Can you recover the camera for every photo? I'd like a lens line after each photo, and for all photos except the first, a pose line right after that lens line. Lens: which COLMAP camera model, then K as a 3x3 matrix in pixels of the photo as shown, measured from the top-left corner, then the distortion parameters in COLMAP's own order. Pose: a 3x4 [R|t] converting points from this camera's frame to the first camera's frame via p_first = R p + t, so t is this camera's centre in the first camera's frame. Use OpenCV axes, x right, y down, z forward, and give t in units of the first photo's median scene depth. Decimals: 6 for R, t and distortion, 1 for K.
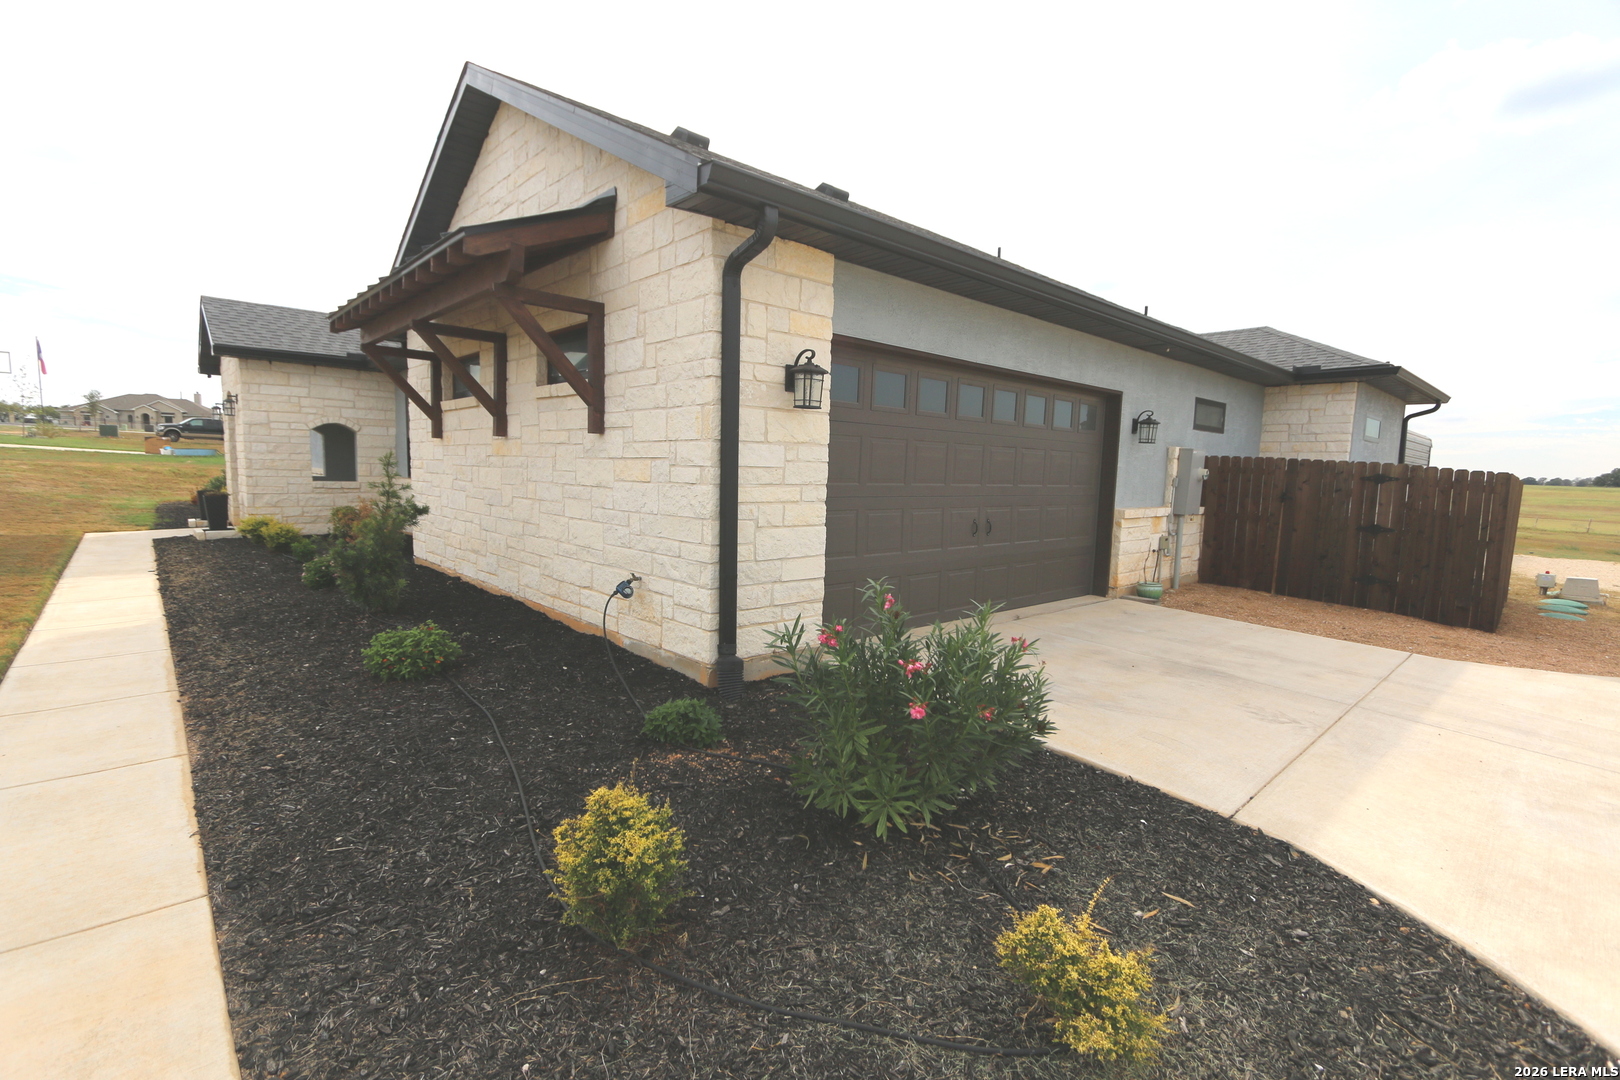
lens RADIAL K [[741.7, 0, 805.4], [0, 741.7, 555.1], [0, 0, 1]] dist [-0.019401, 0.003576]
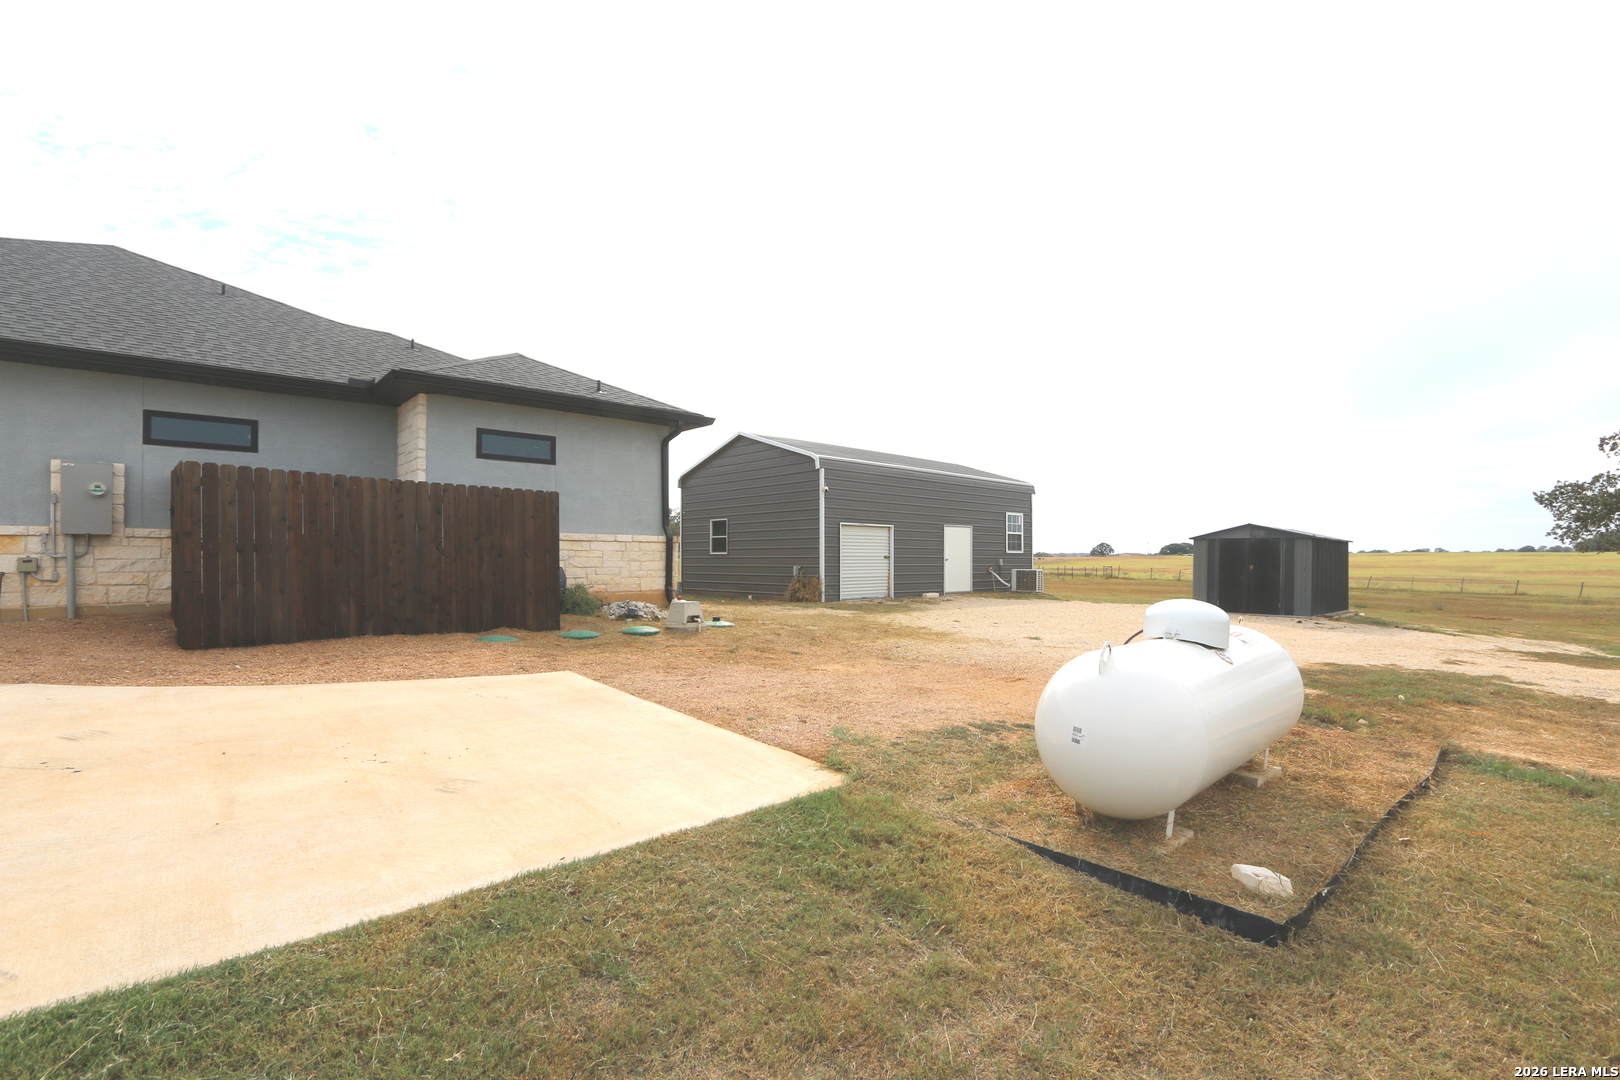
lens RADIAL K [[743.5, 0, 818.4], [0, 743.5, 560.8], [0, 0, 1]] dist [-0.003184, -0.000158]
pose [[0.999492, -0.029210, -0.012763, 1.438825], [0.027485, 0.992509, -0.119041, 0.109733], [0.016145, 0.118630, 0.992807, 0.130150]]
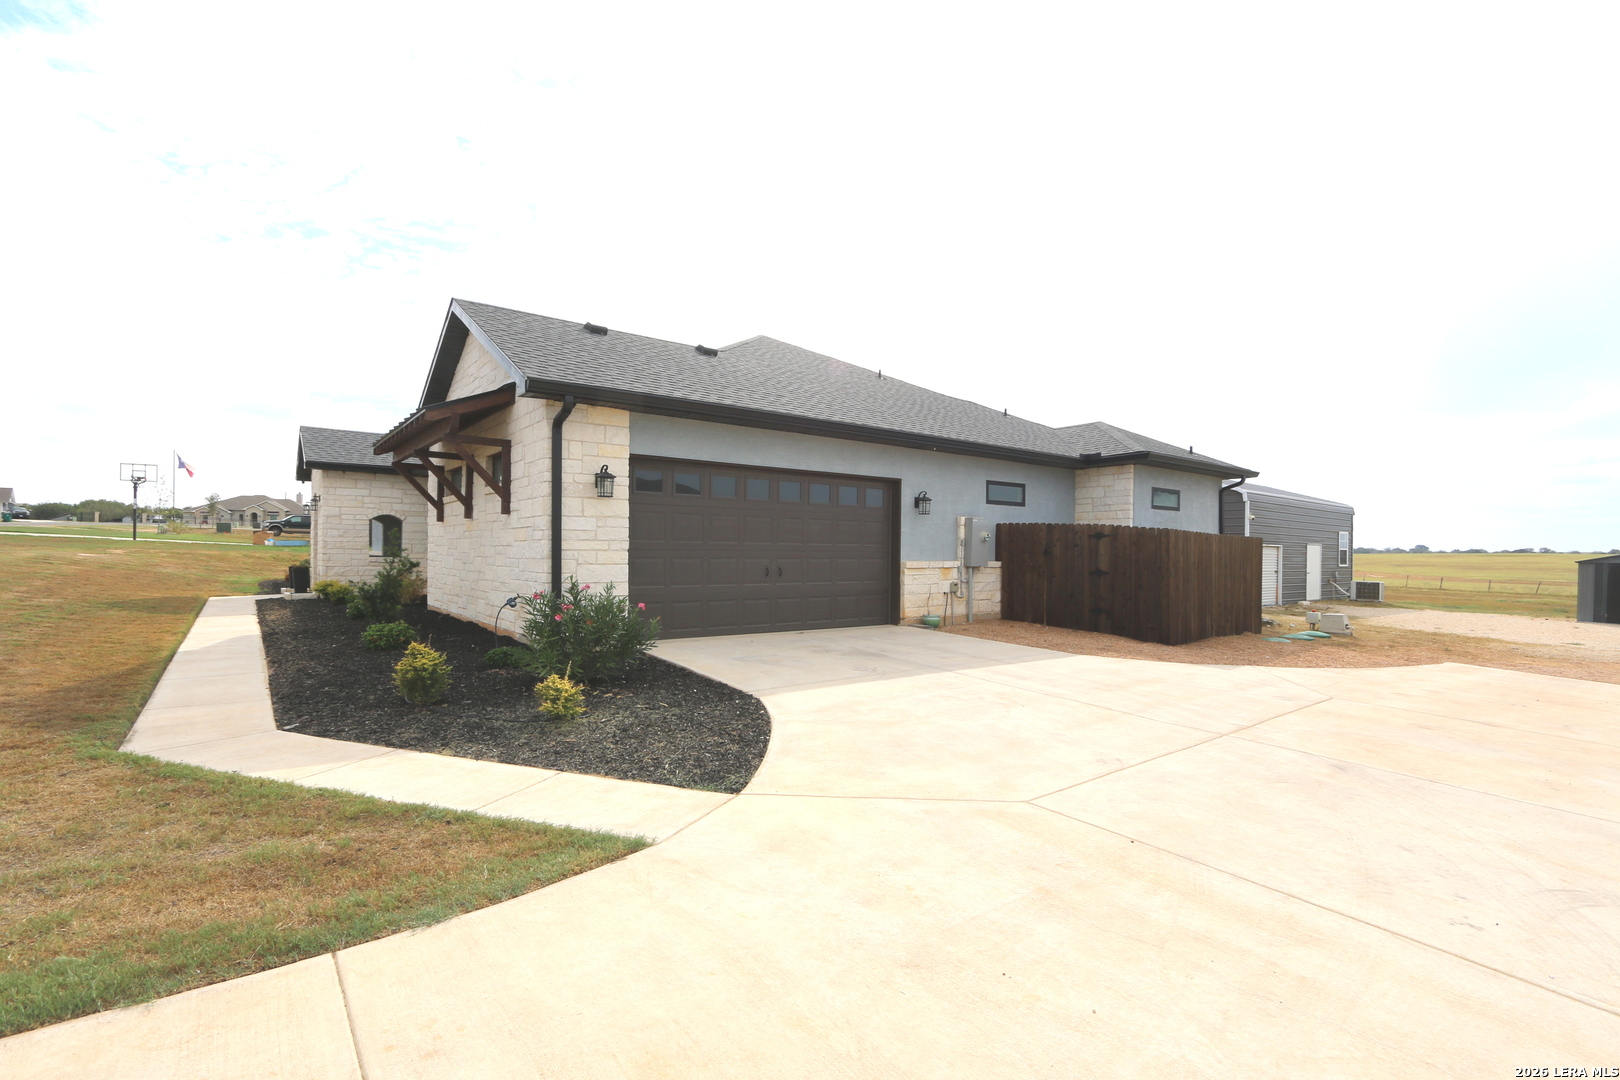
lens RADIAL K [[741.7, 0, 805.4], [0, 741.7, 555.1], [0, 0, 1]] dist [-0.019401, 0.003576]
pose [[0.996384, -0.017937, -0.083054, 0.325774], [0.008310, 0.993350, -0.114833, 0.078007], [0.084562, 0.113728, 0.989907, -0.369458]]
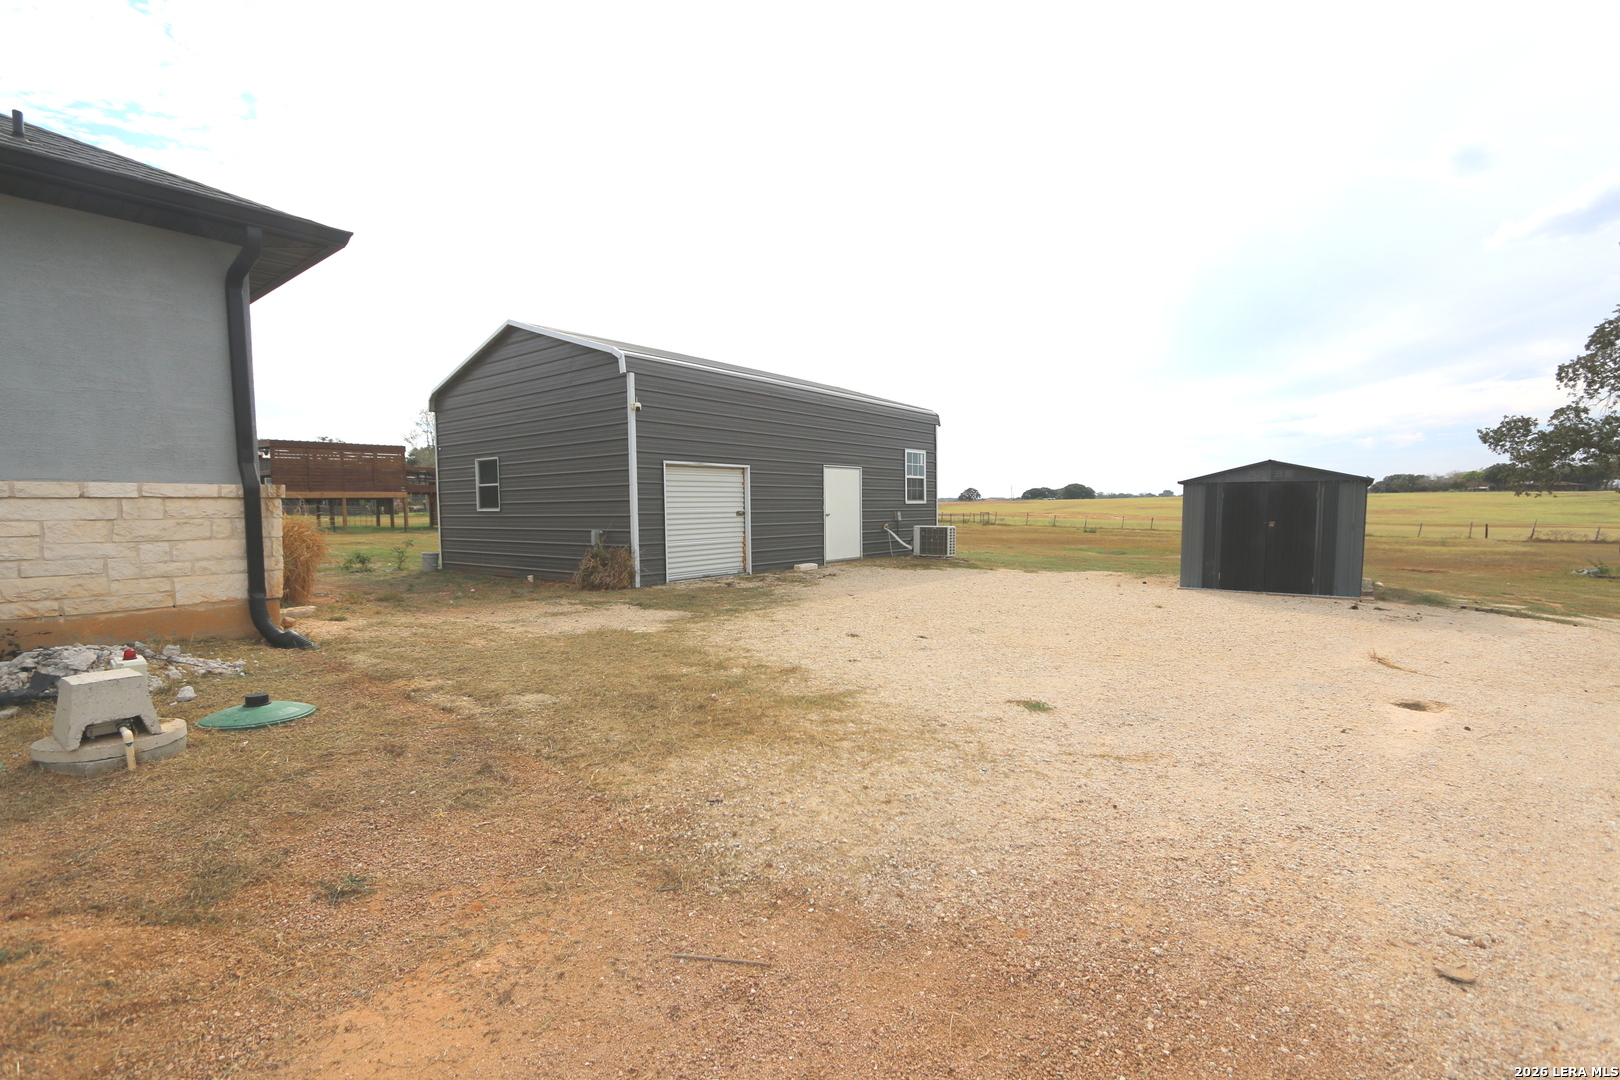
lens RADIAL K [[742.7, 0, 819.5], [0, 742.7, 563.9], [0, 0, 1]] dist [-0.017223, 0.000911]
pose [[0.986953, -0.052590, 0.152177, 1.524768], [0.058785, 0.997603, -0.036498, 0.020283], [-0.149892, 0.044968, 0.987679, 0.742294]]
